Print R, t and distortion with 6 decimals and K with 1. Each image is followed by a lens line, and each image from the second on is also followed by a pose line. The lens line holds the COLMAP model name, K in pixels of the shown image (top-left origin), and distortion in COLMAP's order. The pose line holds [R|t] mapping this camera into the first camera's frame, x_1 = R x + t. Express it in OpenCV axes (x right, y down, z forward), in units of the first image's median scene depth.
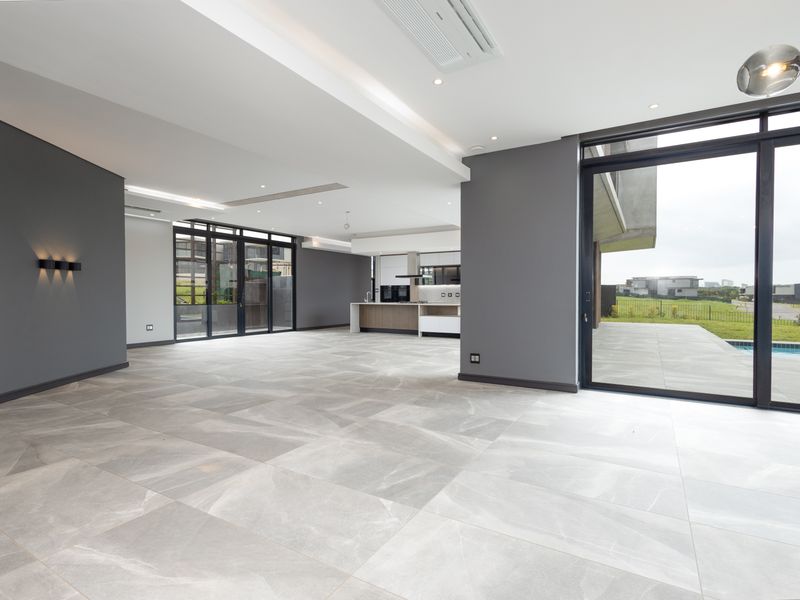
lens RADIAL K [[414.1, 0, 401.5], [0, 414.1, 302.9], [0, 0, 1]] dist [0.009059, -0.001435]
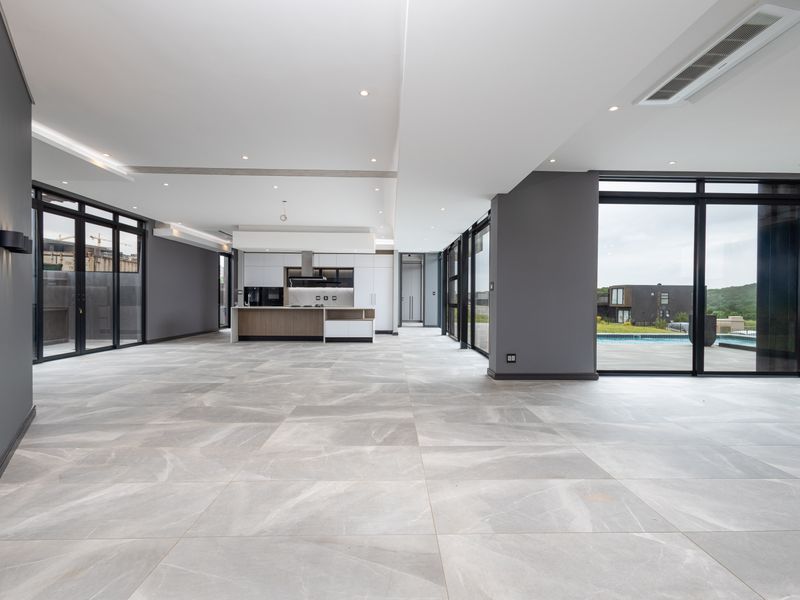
lens RADIAL K [[414.1, 0, 401.5], [0, 414.1, 302.9], [0, 0, 1]] dist [0.009059, -0.001435]
pose [[0.843959, 0.000815, 0.536407, -0.381434], [0.002714, 0.999980, -0.005790, -0.002932], [-0.536401, 0.006342, 0.843940, 0.141488]]
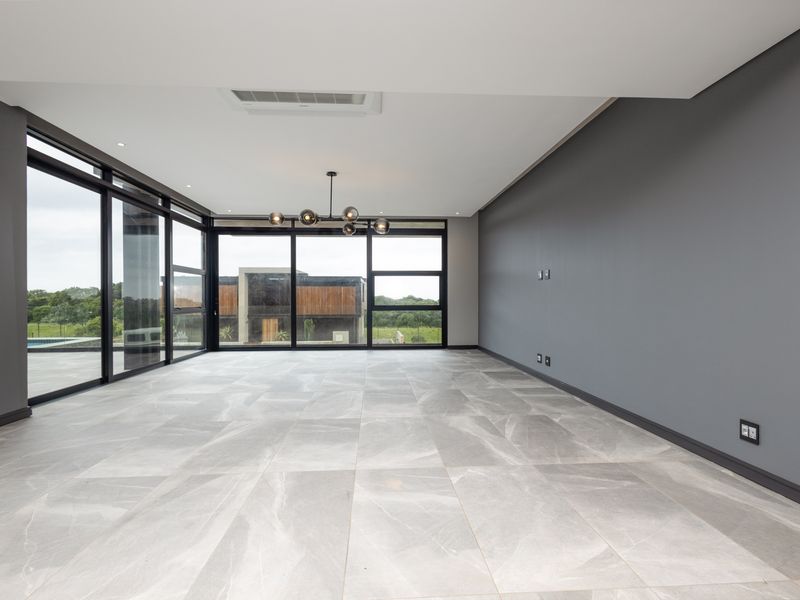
lens RADIAL K [[414.1, 0, 401.5], [0, 414.1, 302.9], [0, 0, 1]] dist [0.009059, -0.001435]
pose [[-0.570301, -0.003417, 0.821429, -0.367150], [0.017115, 0.999725, 0.016041, -0.007052], [-0.821258, 0.023207, -0.570085, 0.447420]]
